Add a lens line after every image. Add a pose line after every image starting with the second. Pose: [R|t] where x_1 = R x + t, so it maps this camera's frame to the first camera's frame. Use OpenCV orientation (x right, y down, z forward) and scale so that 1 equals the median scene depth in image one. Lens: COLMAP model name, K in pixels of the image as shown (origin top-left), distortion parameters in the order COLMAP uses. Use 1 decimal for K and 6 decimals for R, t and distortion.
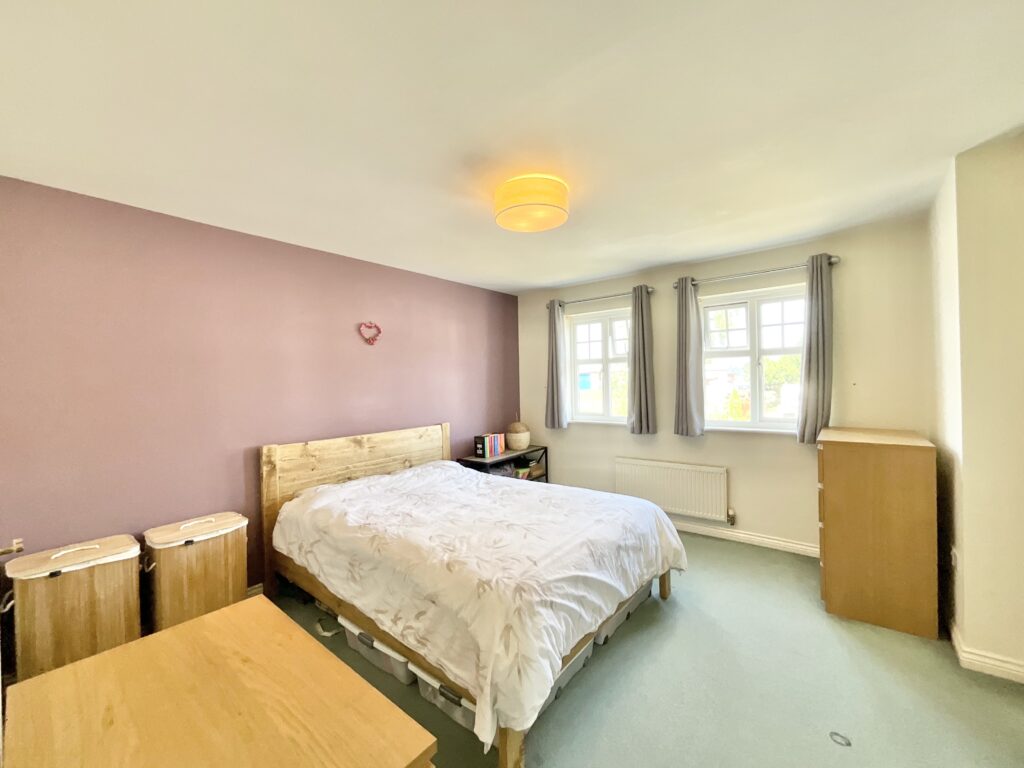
lens RADIAL K [[417.9, 0, 509.8], [0, 417.9, 384.3], [0, 0, 1]] dist [0.001702, 0.000043]
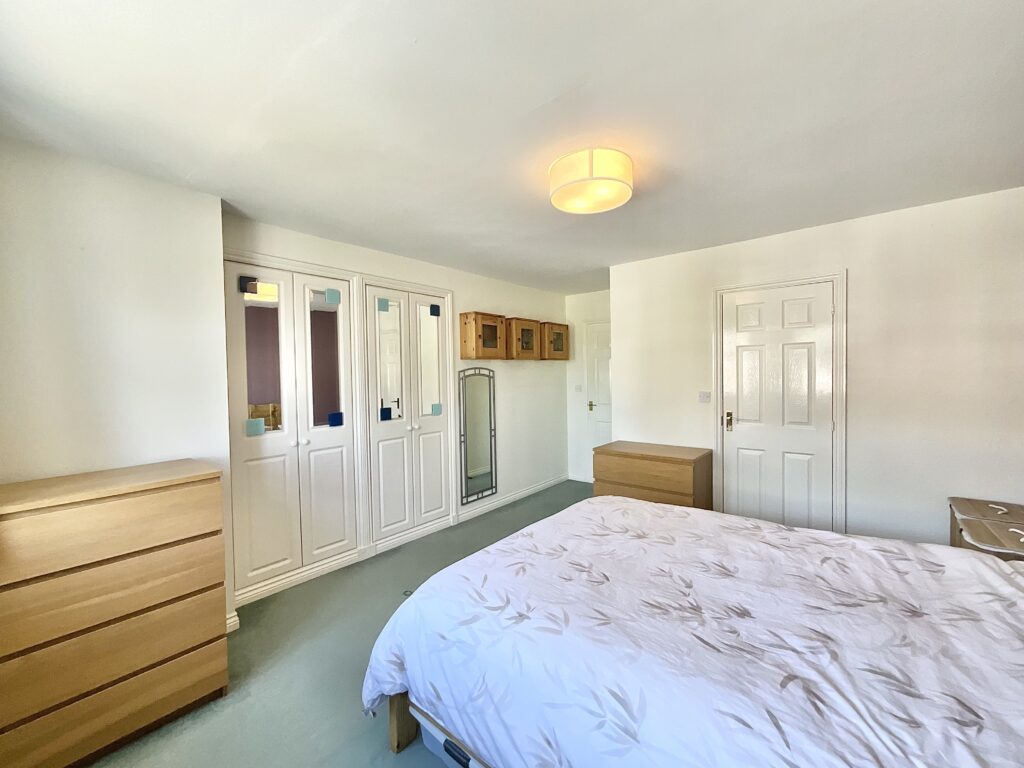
lens RADIAL K [[417.9, 0, 509.8], [0, 417.9, 384.3], [0, 0, 1]] dist [0.001702, 0.000043]
pose [[-0.999029, 0.043337, 0.007988, 0.227608], [0.043586, 0.998462, 0.034260, -0.028431], [-0.006492, 0.034575, -0.999381, 1.852441]]
